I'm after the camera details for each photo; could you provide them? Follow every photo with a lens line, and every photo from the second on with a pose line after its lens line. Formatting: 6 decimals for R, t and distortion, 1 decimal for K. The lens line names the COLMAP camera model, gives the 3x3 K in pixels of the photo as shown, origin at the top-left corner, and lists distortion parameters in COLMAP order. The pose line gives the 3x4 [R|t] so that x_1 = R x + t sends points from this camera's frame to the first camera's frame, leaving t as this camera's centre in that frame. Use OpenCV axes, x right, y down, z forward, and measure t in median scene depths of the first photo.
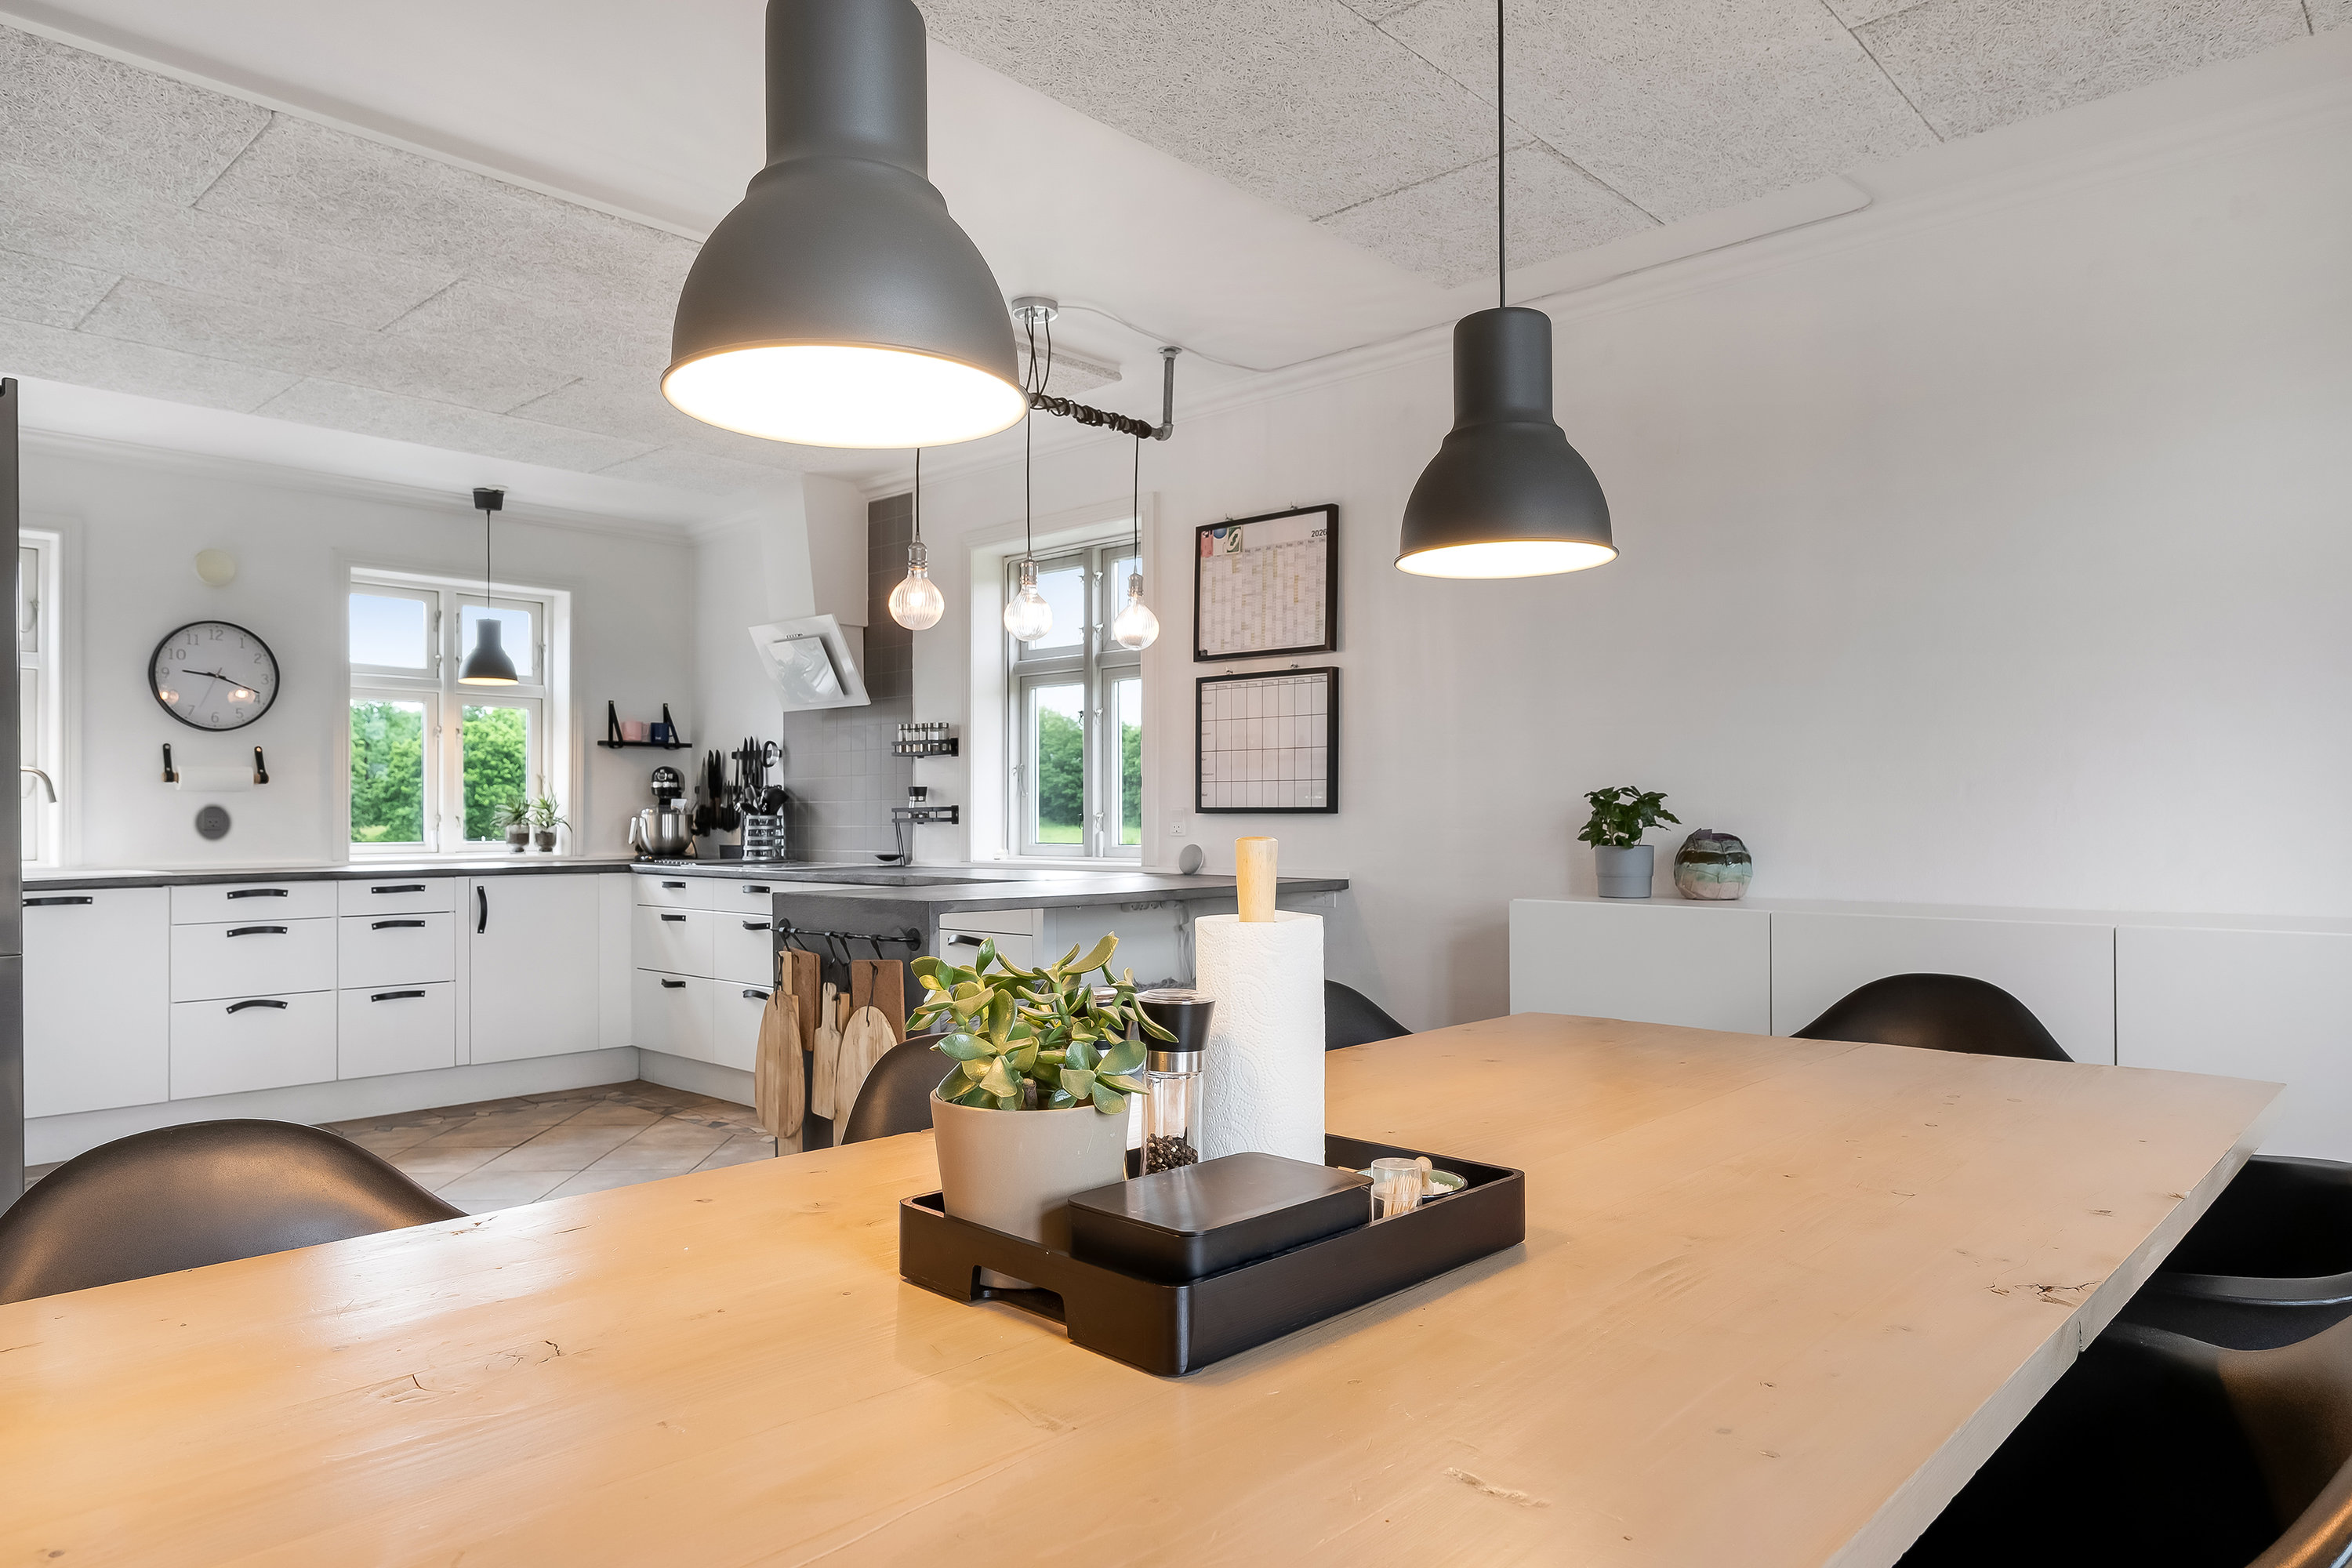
lens RADIAL K [[1428.4, 0, 1162.8], [0, 1428.4, 810.5], [0, 0, 1]] dist [-0.004232, 0.000995]
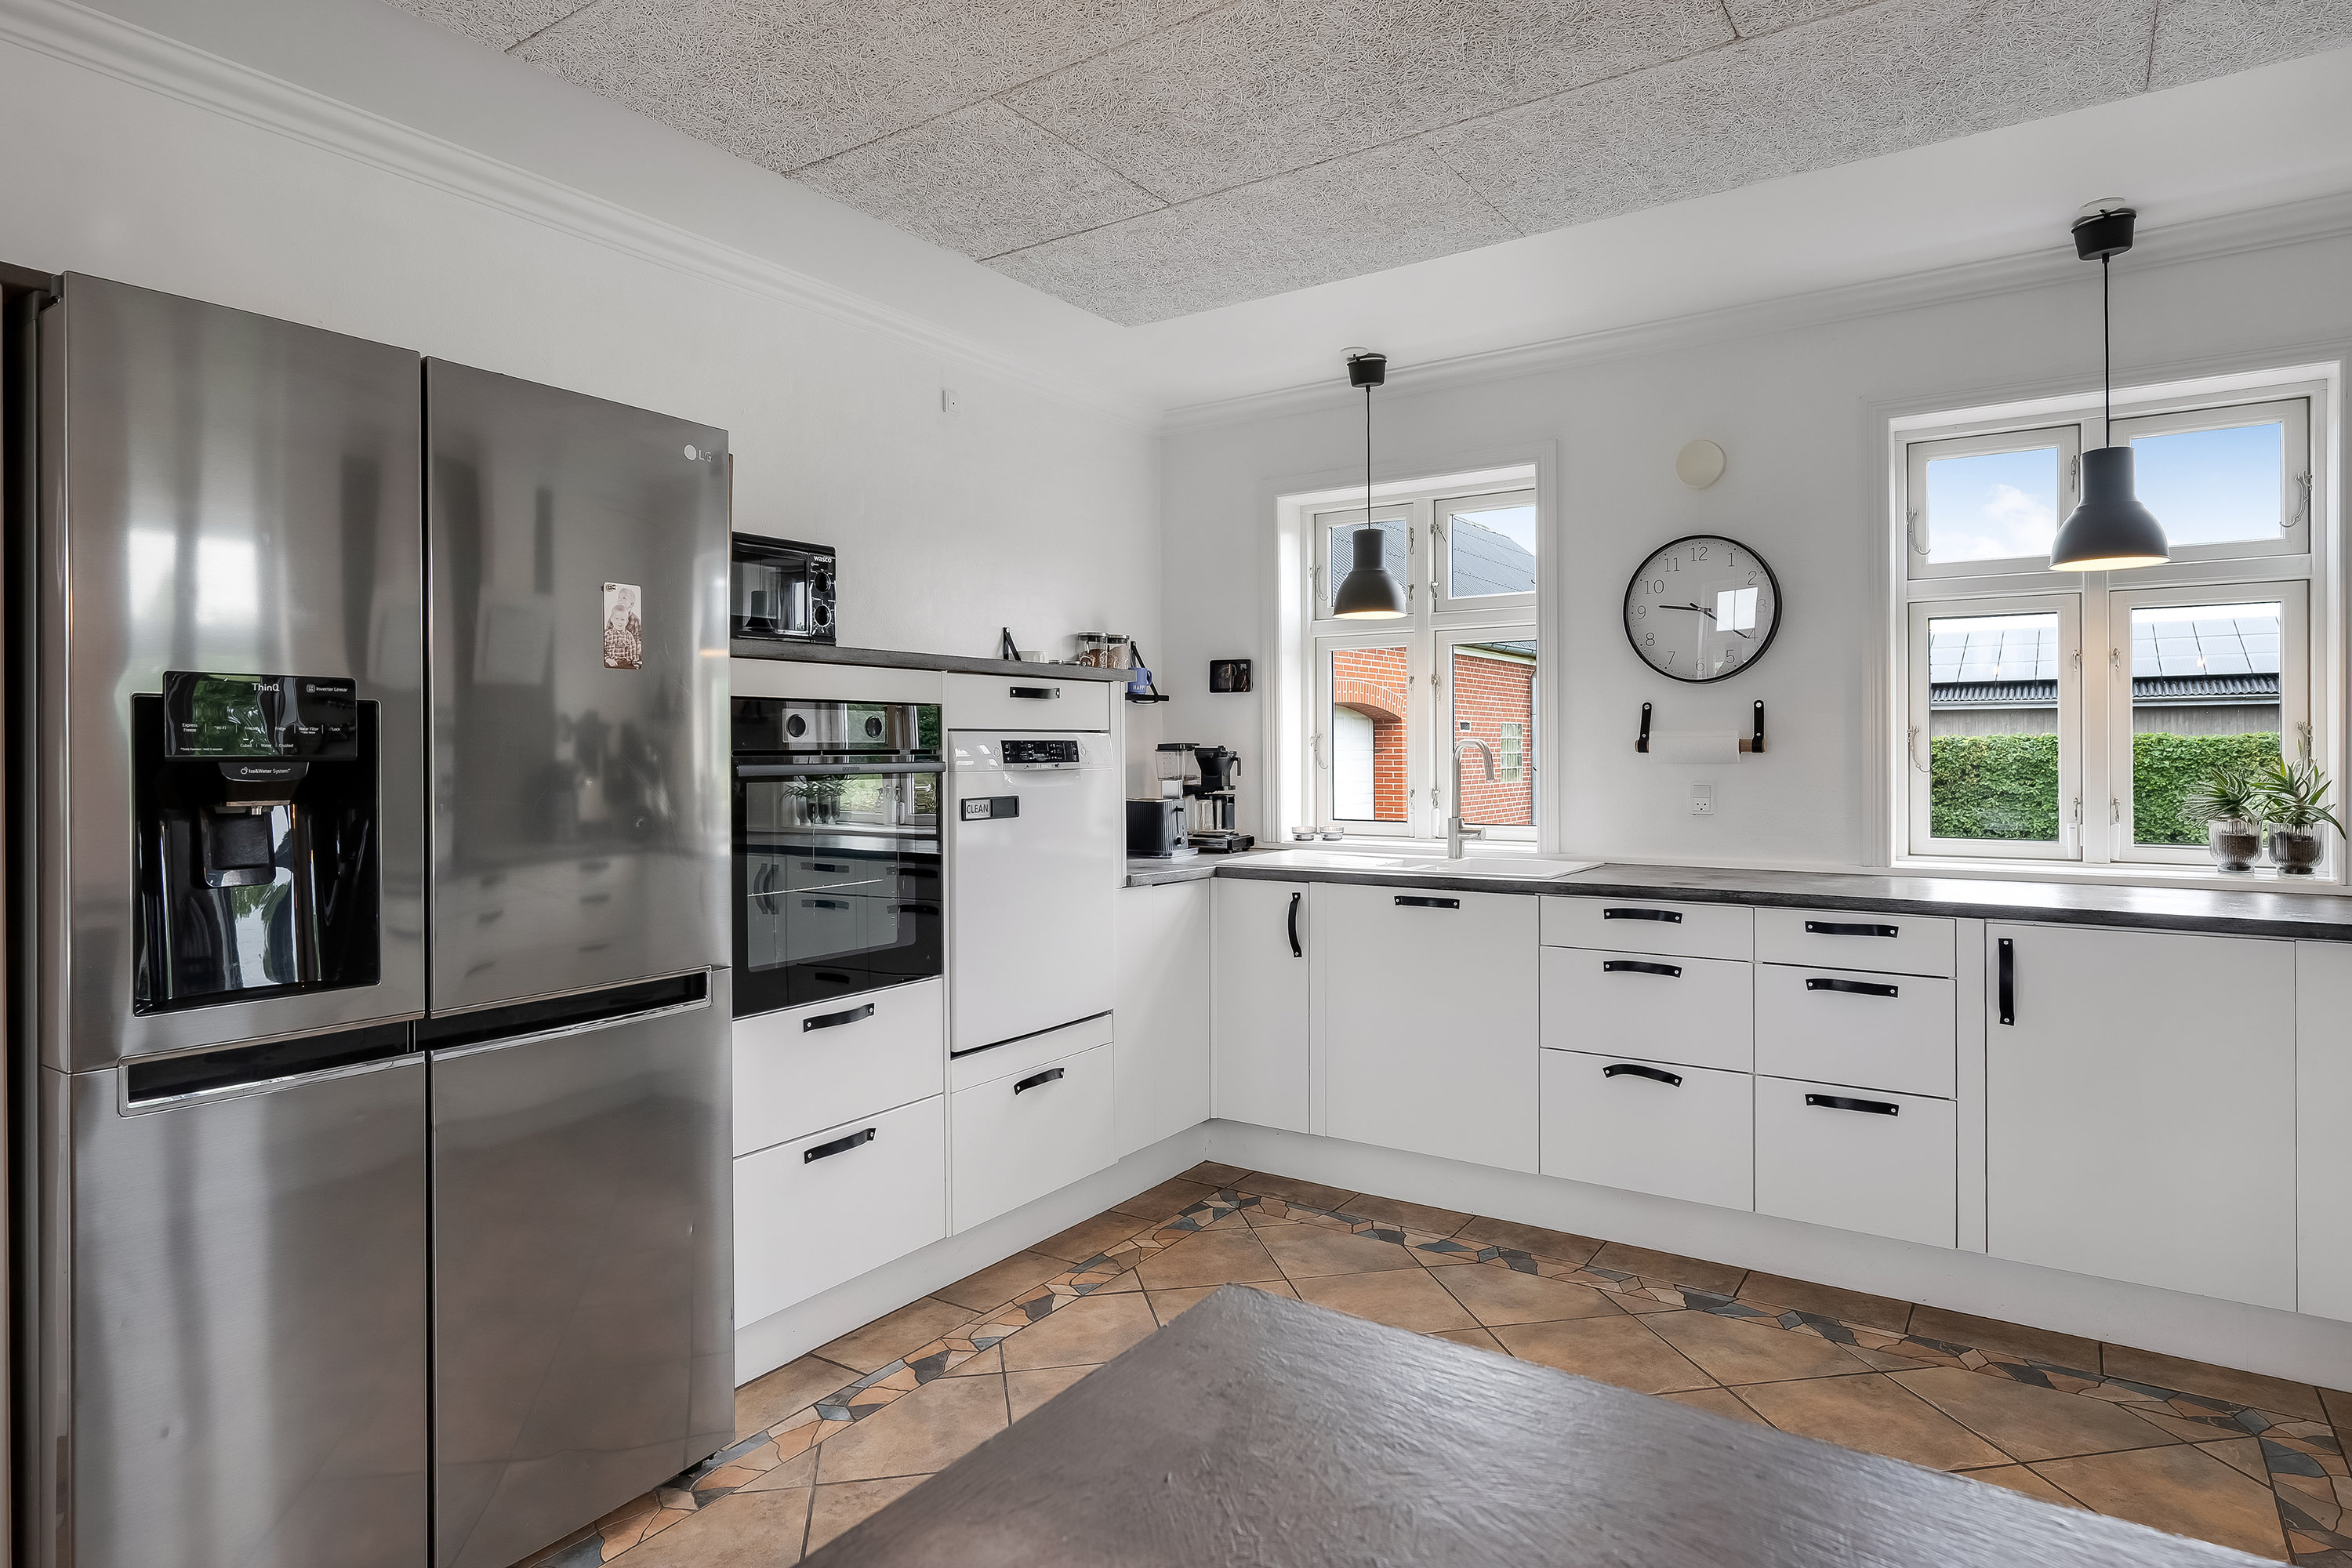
lens RADIAL K [[1316.4, 0, 1185.4], [0, 1316.4, 748.8], [0, 0, 1]] dist [0.000448, -0.000025]
pose [[0.157878, 0.000633, -0.987458, -0.028374], [0.009085, 0.999957, 0.002093, -0.027068], [0.987417, -0.009302, 0.157865, 0.672646]]
